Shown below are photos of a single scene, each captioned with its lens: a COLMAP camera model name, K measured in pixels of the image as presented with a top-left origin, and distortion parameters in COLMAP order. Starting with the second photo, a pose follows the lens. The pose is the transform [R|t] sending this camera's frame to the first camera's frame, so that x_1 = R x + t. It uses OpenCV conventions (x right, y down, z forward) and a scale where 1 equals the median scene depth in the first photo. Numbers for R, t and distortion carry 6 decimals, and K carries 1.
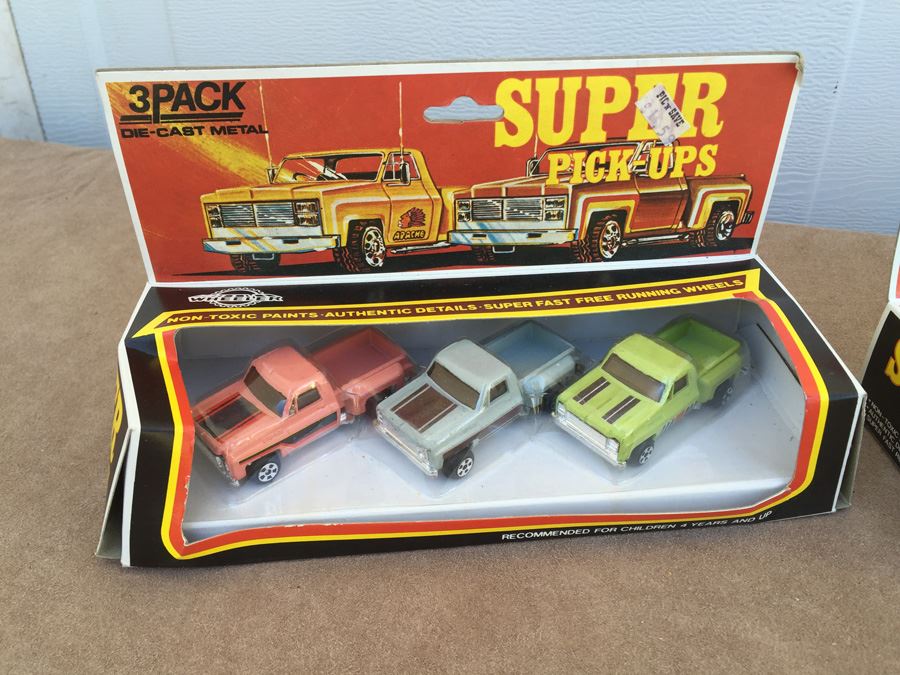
lens RADIAL K [[792.6, 0, 445.9], [0, 792.6, 336.4], [0, 0, 1]] dist [0.090819, -0.159613]
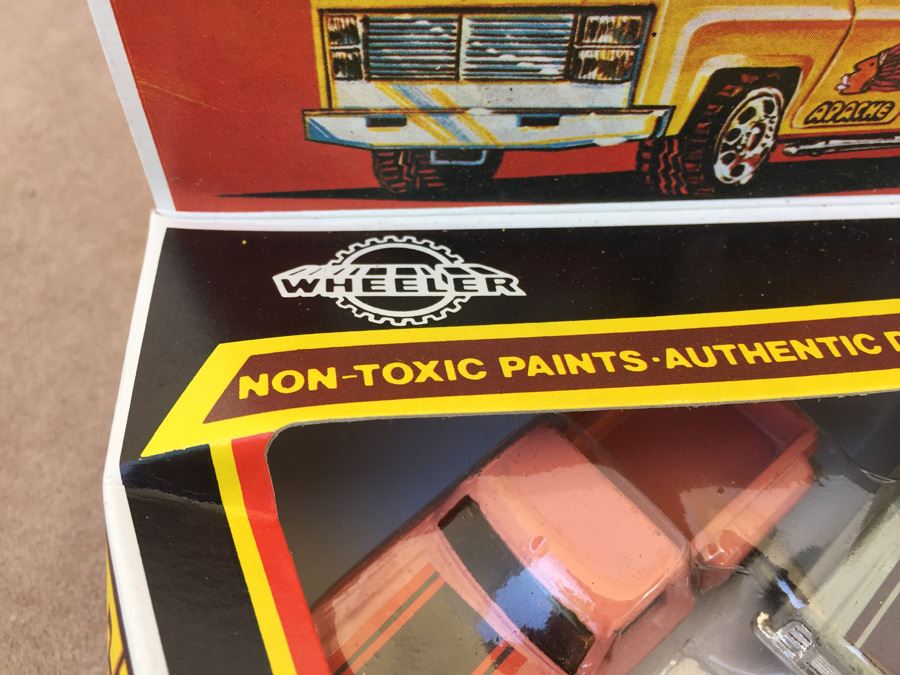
lens RADIAL K [[808.0, 0, 448.3], [0, 808.0, 333.5], [0, 0, 1]] dist [0.090051, -0.199036]
pose [[0.998788, 0.028535, 0.040103, -0.251900], [-0.039165, 0.954252, 0.296428, -0.136790], [-0.029810, -0.297639, 0.954213, 0.621049]]
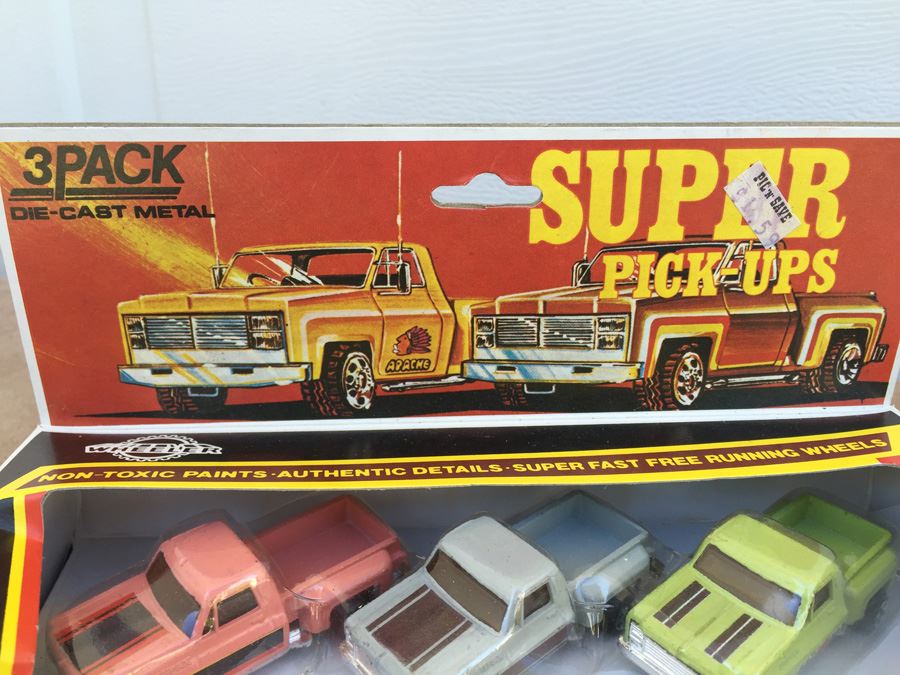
lens RADIAL K [[797.0, 0, 448.4], [0, 797.0, 338.1], [0, 0, 1]] dist [0.093998, -0.165326]
pose [[0.999635, 0.018198, -0.019992, 0.004148], [-0.022107, 0.975909, -0.217057, 0.004299], [0.015560, 0.217419, 0.975954, 0.296529]]
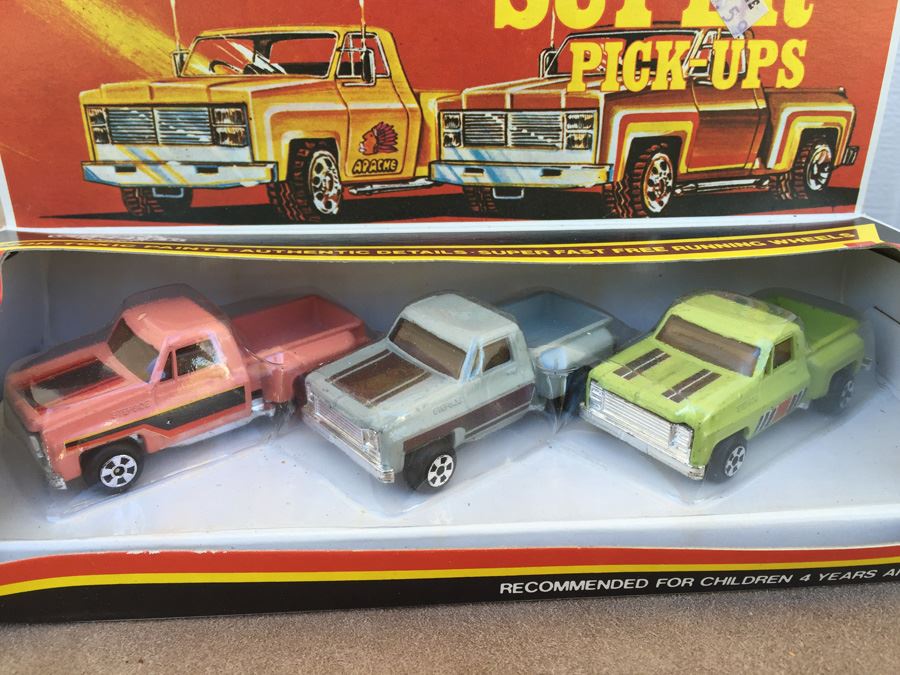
lens RADIAL K [[797.0, 0, 448.4], [0, 797.0, 338.1], [0, 0, 1]] dist [0.093998, -0.165326]
pose [[0.999697, 0.014442, -0.019931, 0.036676], [-0.018153, 0.979462, -0.200810, 0.169265], [0.016622, 0.201111, 0.979427, 0.335668]]
